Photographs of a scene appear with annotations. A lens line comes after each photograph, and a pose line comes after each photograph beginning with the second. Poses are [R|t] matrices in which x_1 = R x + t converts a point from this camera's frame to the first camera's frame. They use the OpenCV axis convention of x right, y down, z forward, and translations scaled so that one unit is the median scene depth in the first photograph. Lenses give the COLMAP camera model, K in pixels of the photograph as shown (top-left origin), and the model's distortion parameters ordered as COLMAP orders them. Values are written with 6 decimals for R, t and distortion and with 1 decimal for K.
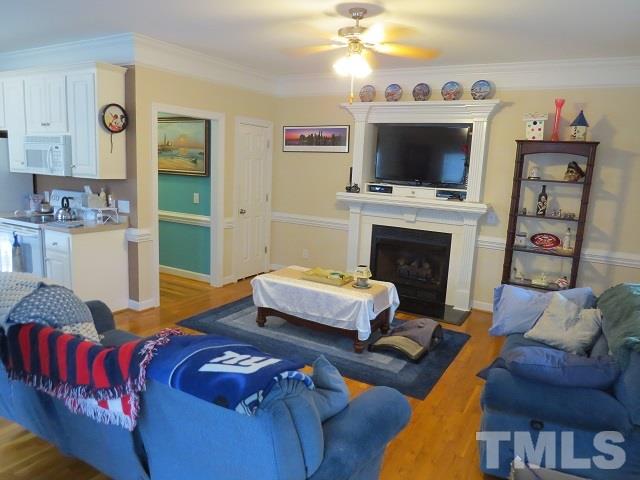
lens RADIAL K [[457.8, 0, 322.0], [0, 457.8, 237.8], [0, 0, 1]] dist [-0.022639, -0.001724]
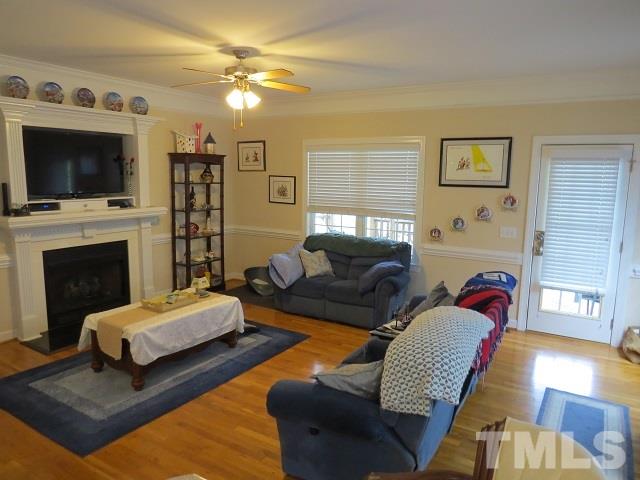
lens RADIAL K [[457.8, 0, 318.1], [0, 457.8, 239.5], [0, 0, 1]] dist [-0.022639, -0.001724]
pose [[0.029455, -0.192485, 0.980858, -0.788857], [0.146785, 0.971478, 0.186236, -0.152642], [-0.988730, 0.138490, 0.056868, 0.559809]]
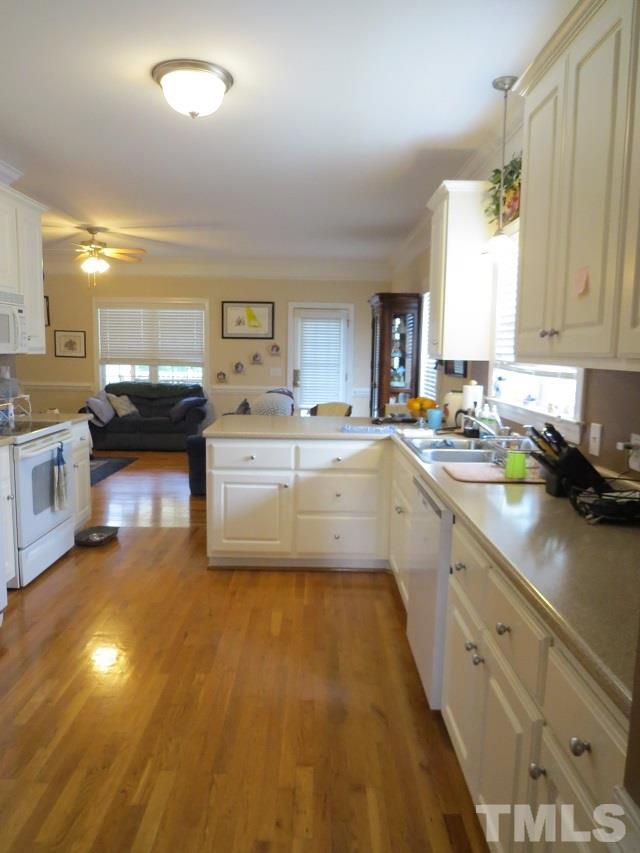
lens RADIAL K [[610.2, 0, 322.1], [0, 610.2, 424.9], [0, 0, 1]] dist [-0.022639, -0.001724]
pose [[-0.502735, -0.160329, 0.849442, -1.459062], [0.096837, 0.966019, 0.239645, -0.191782], [-0.859000, 0.202735, -0.470125, 0.985584]]
